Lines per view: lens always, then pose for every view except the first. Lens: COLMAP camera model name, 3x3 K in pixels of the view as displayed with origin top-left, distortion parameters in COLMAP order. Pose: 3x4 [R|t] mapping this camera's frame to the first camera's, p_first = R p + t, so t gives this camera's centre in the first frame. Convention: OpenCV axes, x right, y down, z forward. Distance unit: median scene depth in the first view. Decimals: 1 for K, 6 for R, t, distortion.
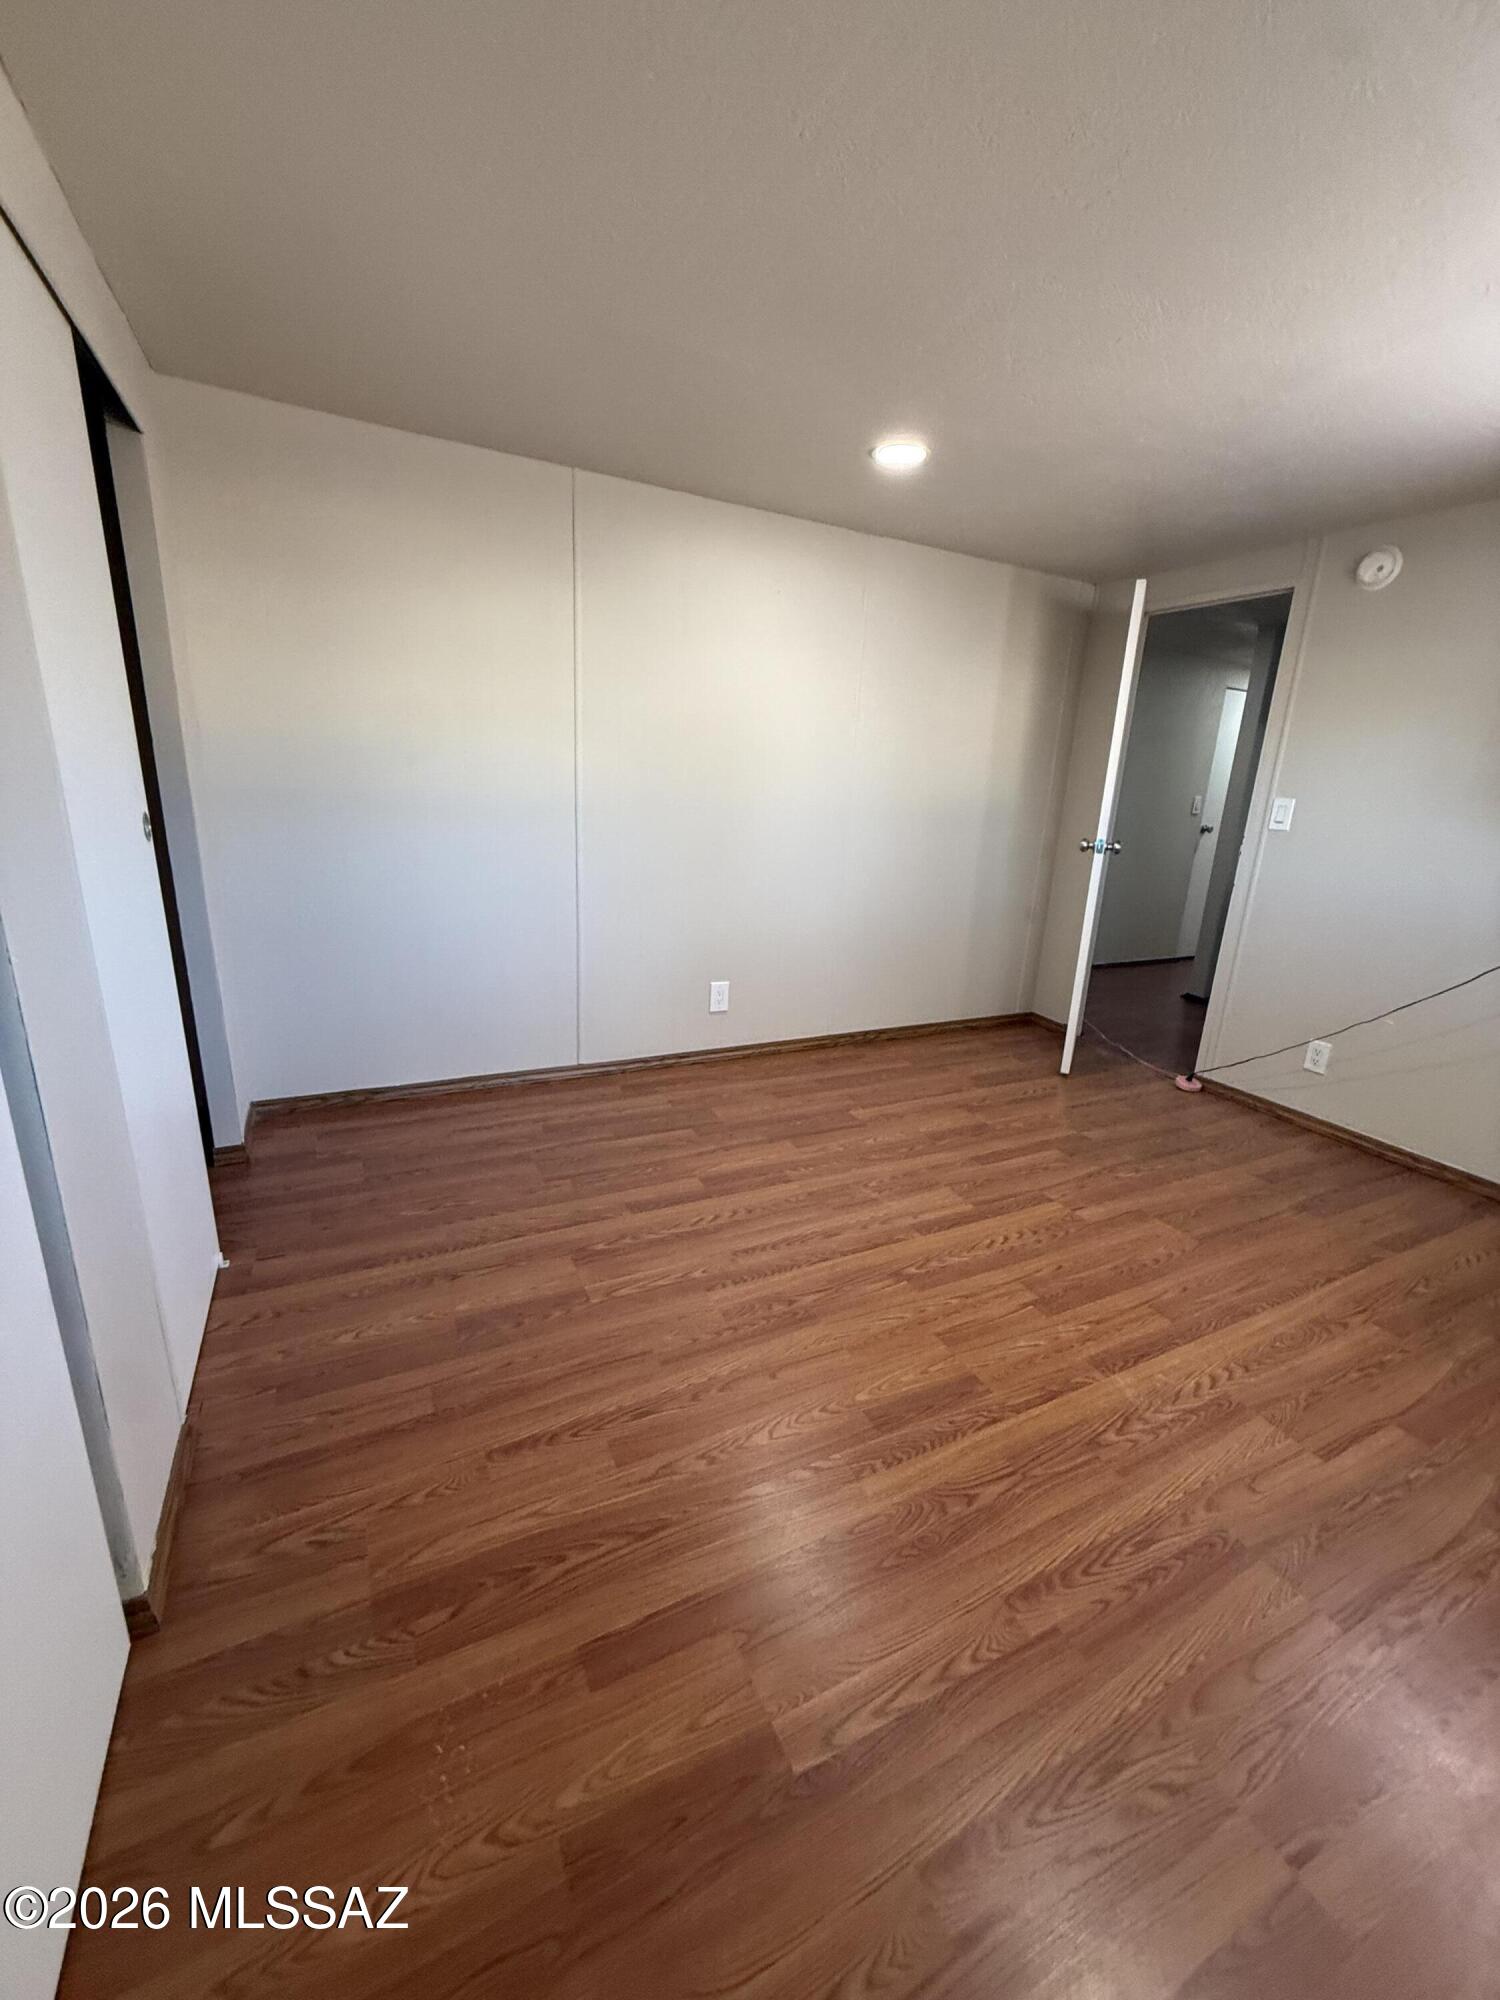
lens RADIAL K [[795.6, 0, 750.3], [0, 795.6, 996.0], [0, 0, 1]] dist [0.000330, 0.000597]
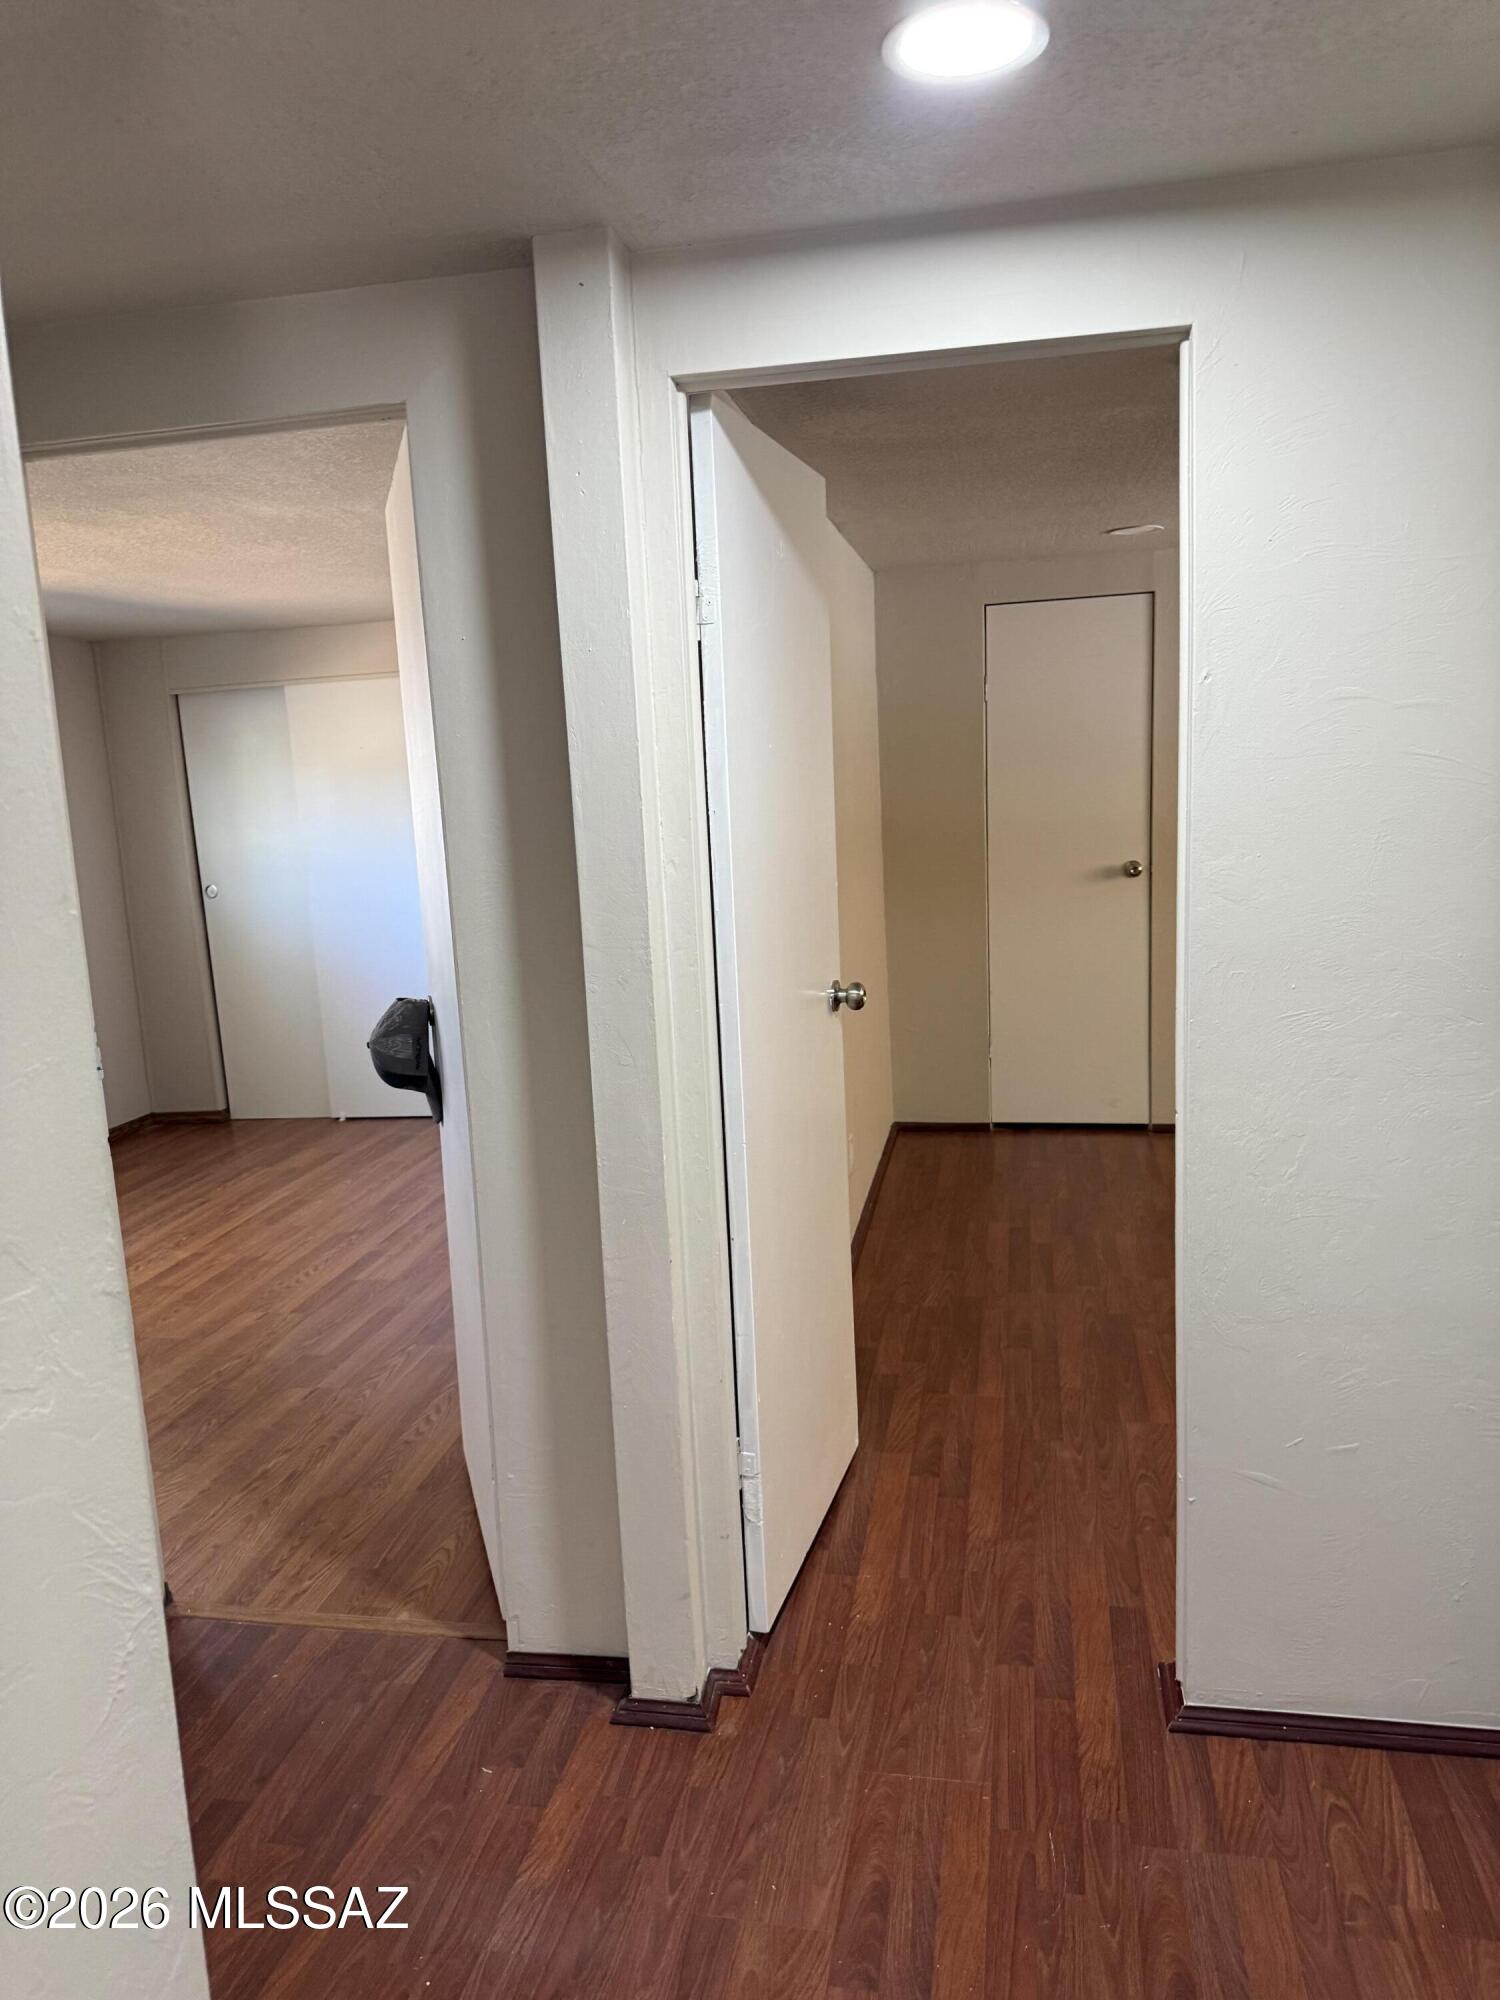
lens RADIAL K [[1431.2, 0, 751.6], [0, 1431.2, 1001.1], [0, 0, 1]] dist [-0.004235, -0.005048]
pose [[-0.610101, 0.114237, -0.784045, 1.452338], [-0.184598, 0.941826, 0.280870, -0.709658], [0.770519, 0.316092, -0.553521, 2.454926]]
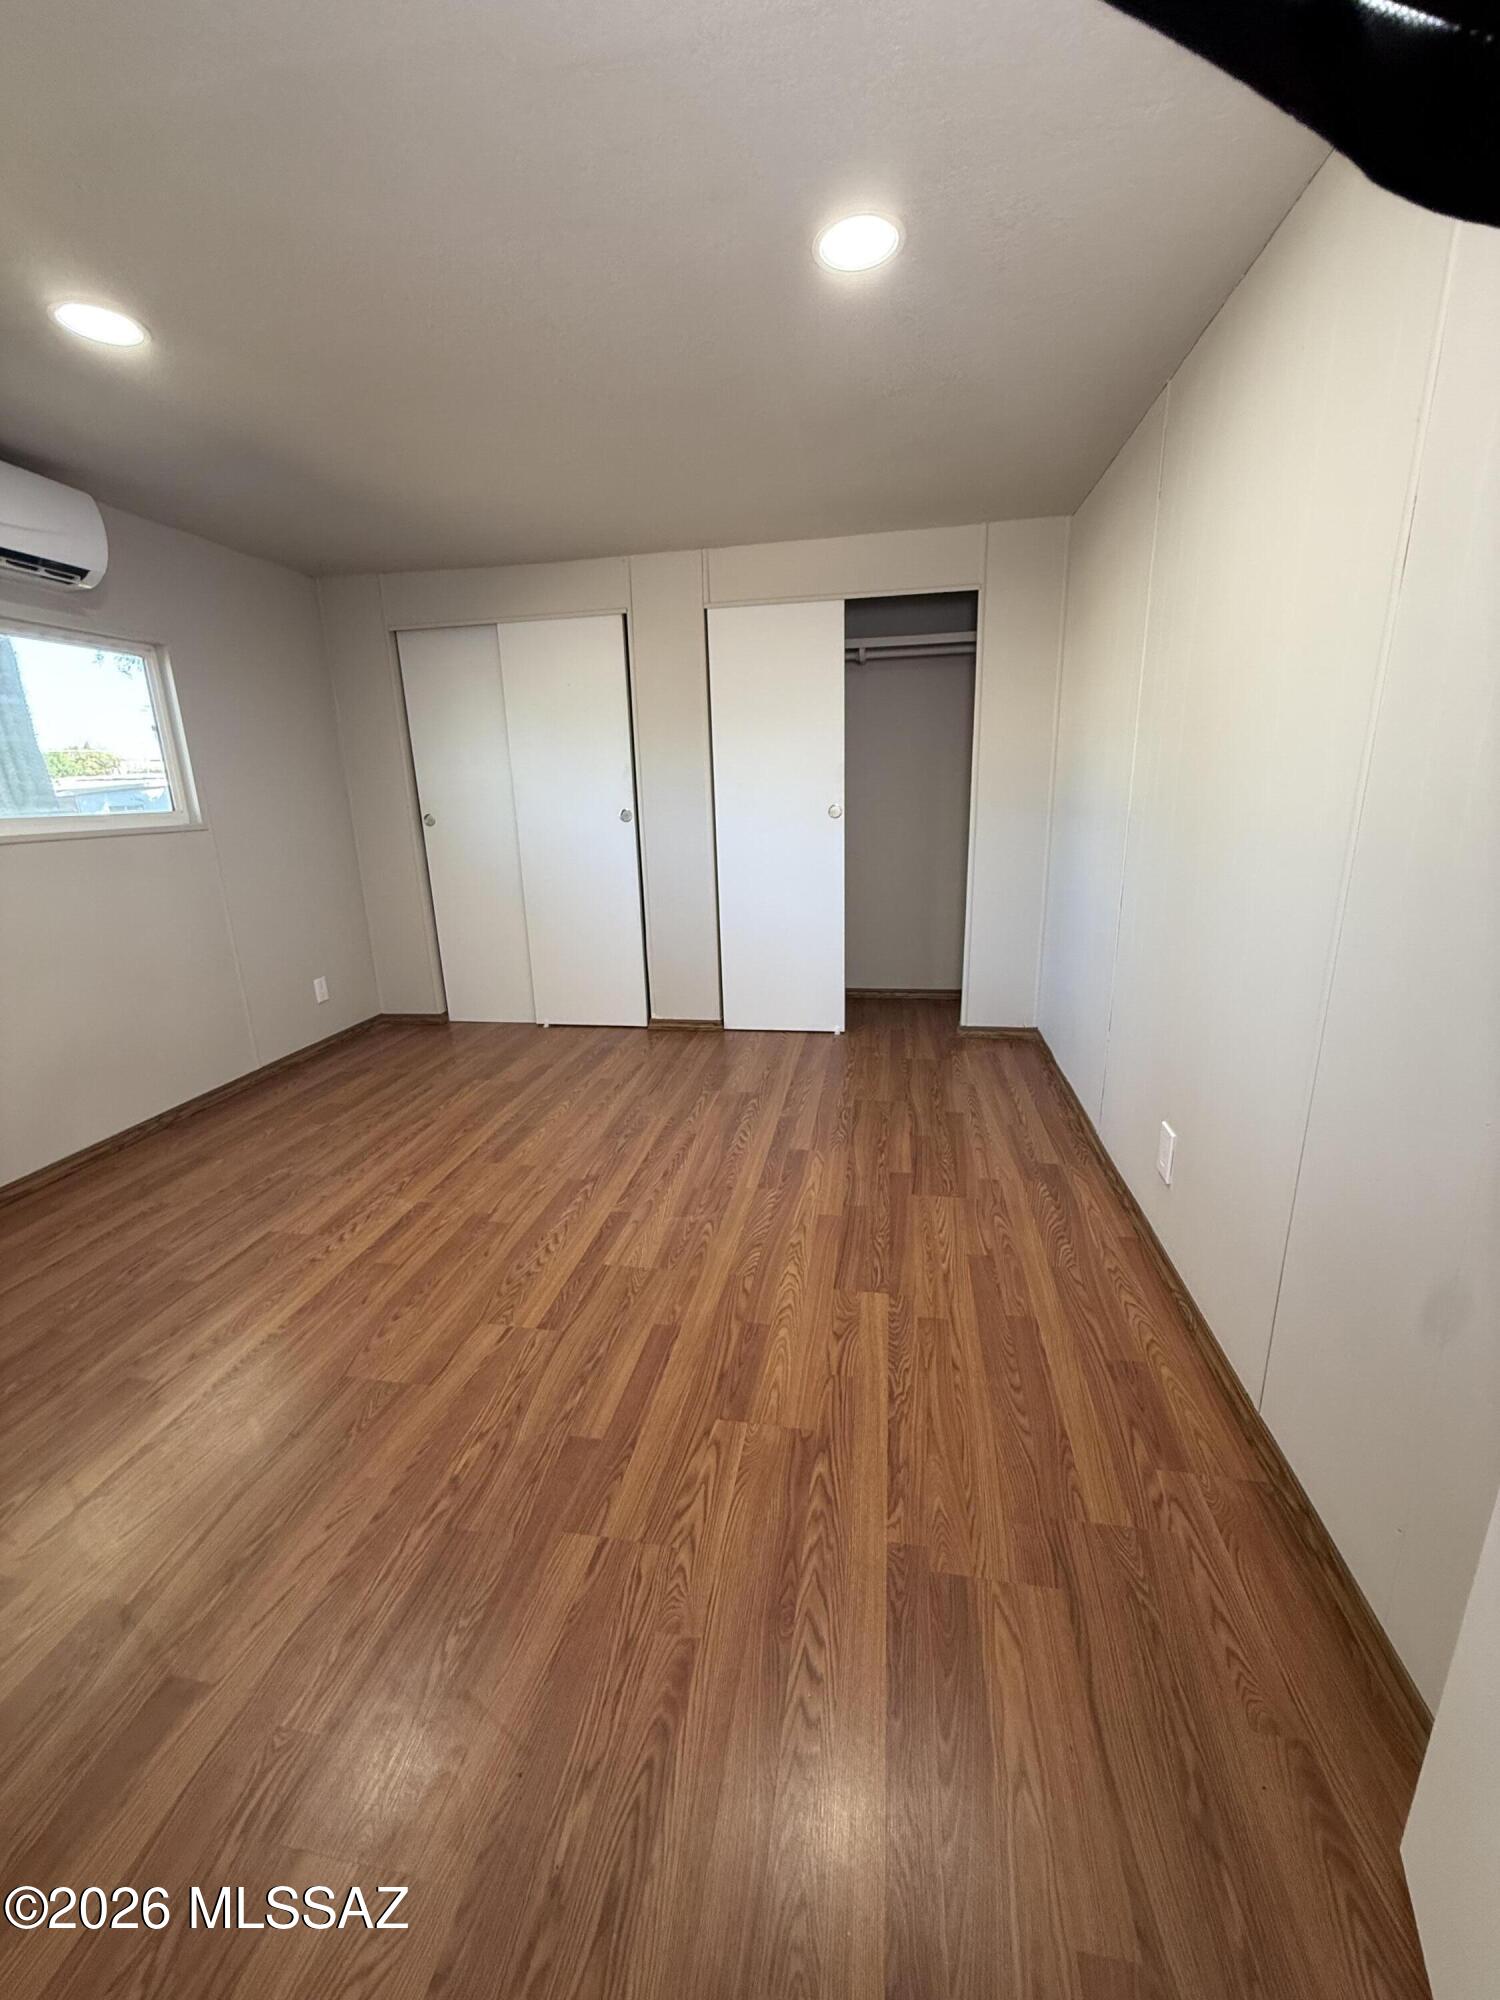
lens RADIAL K [[795.6, 0, 750.3], [0, 795.6, 996.0], [0, 0, 1]] dist [0.000330, 0.000597]
pose [[-0.595511, 0.177734, -0.783439, 0.881877], [-0.221434, 0.901124, 0.372750, -0.384147], [0.772226, 0.395457, -0.497273, 1.562649]]
